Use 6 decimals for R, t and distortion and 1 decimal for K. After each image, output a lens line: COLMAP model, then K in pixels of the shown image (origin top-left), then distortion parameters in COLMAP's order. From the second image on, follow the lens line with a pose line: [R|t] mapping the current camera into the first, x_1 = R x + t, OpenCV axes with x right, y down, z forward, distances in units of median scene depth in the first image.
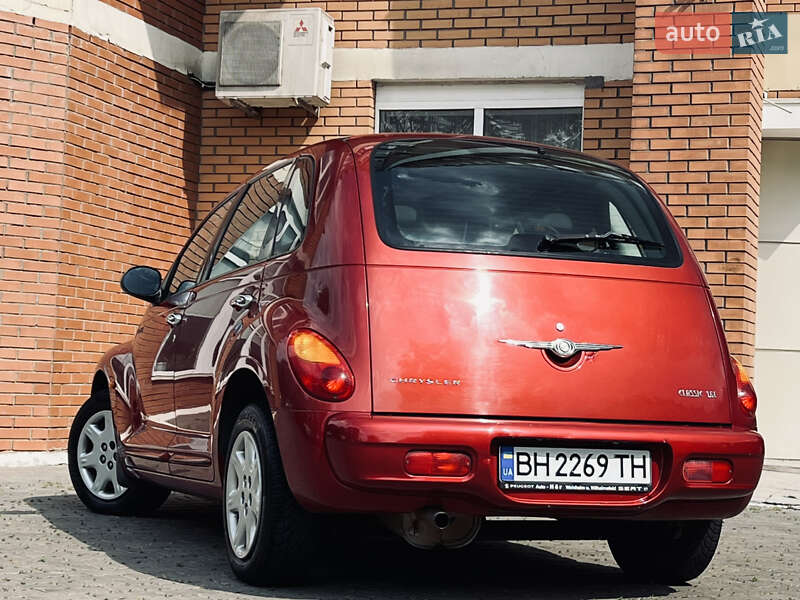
lens RADIAL K [[1703.4, 0, 433.6], [0, 1703.4, 326.6], [0, 0, 1]] dist [0.225572, 0.000000]
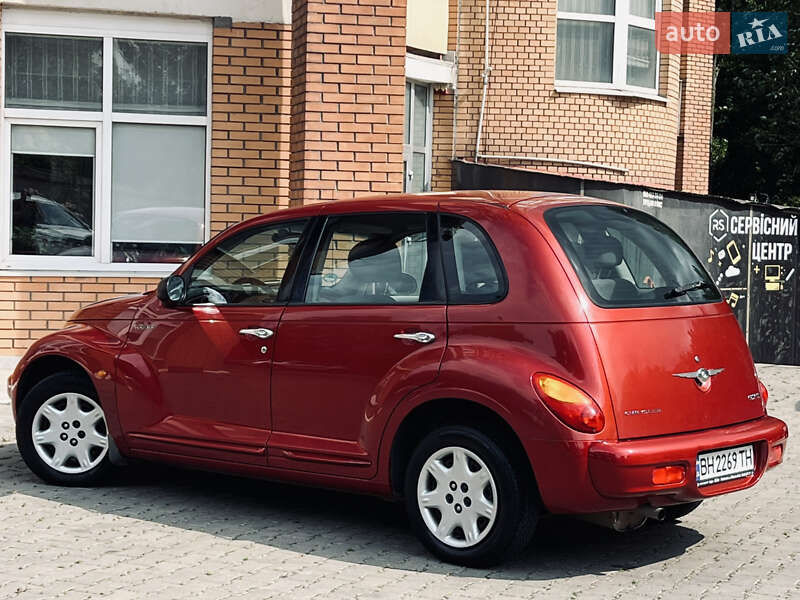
lens RADIAL K [[1703.4, 0, 402.5], [0, 1703.4, 304.4], [0, 0, 1]] dist [0.225572, 0.000000]
pose [[0.870700, -0.043561, 0.489881, -0.753359], [-0.011097, 0.994076, 0.108117, -0.177770], [-0.491689, -0.099574, 0.865059, -0.054213]]
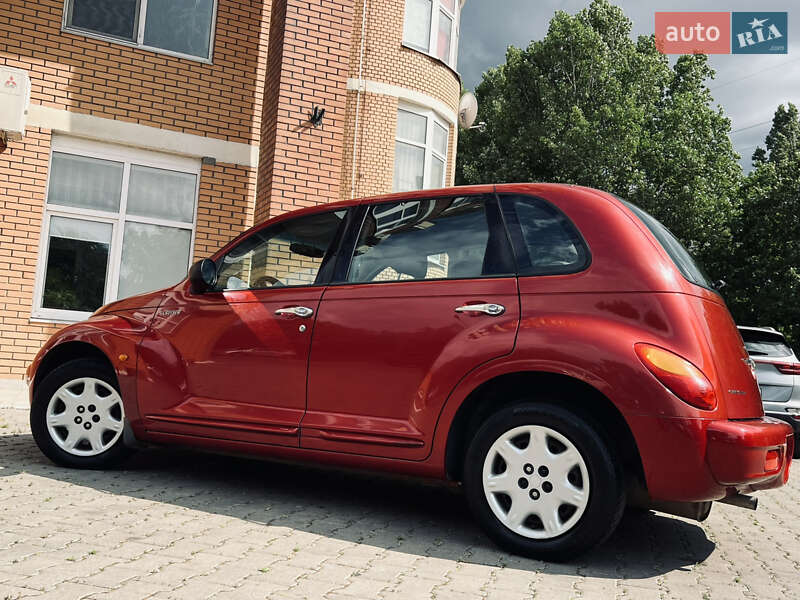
lens RADIAL K [[797.5, 0, 394.0], [0, 797.5, 302.0], [0, 0, 1]] dist [0.046084, 0.000000]
pose [[0.763862, 0.070810, 0.641483, -0.532896], [-0.068594, 0.997240, -0.028399, 0.000166], [-0.641724, -0.022309, 0.766611, 0.650169]]
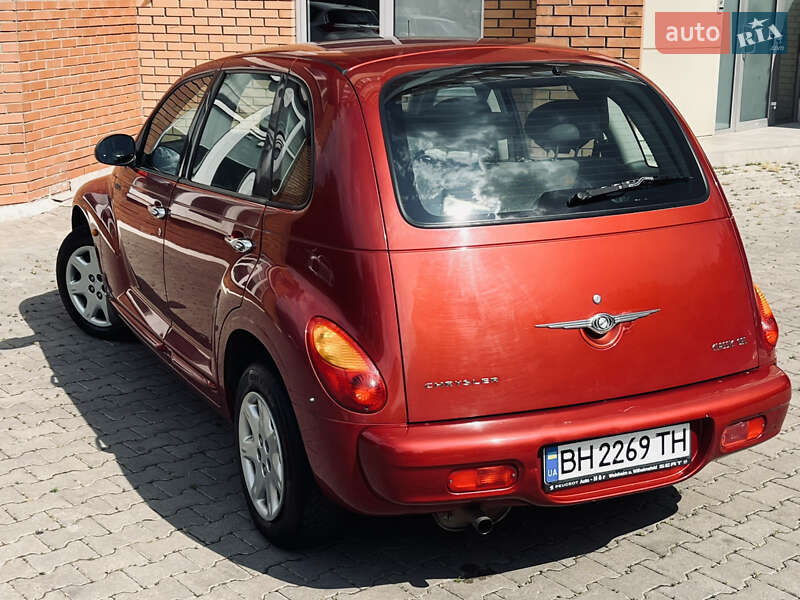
lens RADIAL K [[1231.0, 0, 391.3], [0, 1231.0, 315.7], [0, 0, 1]] dist [0.129191, 0.000000]
pose [[0.997009, -0.049877, 0.059032, -0.073981], [0.030092, 0.954115, 0.297925, -0.185411], [-0.071183, -0.295258, 0.952762, 0.345173]]
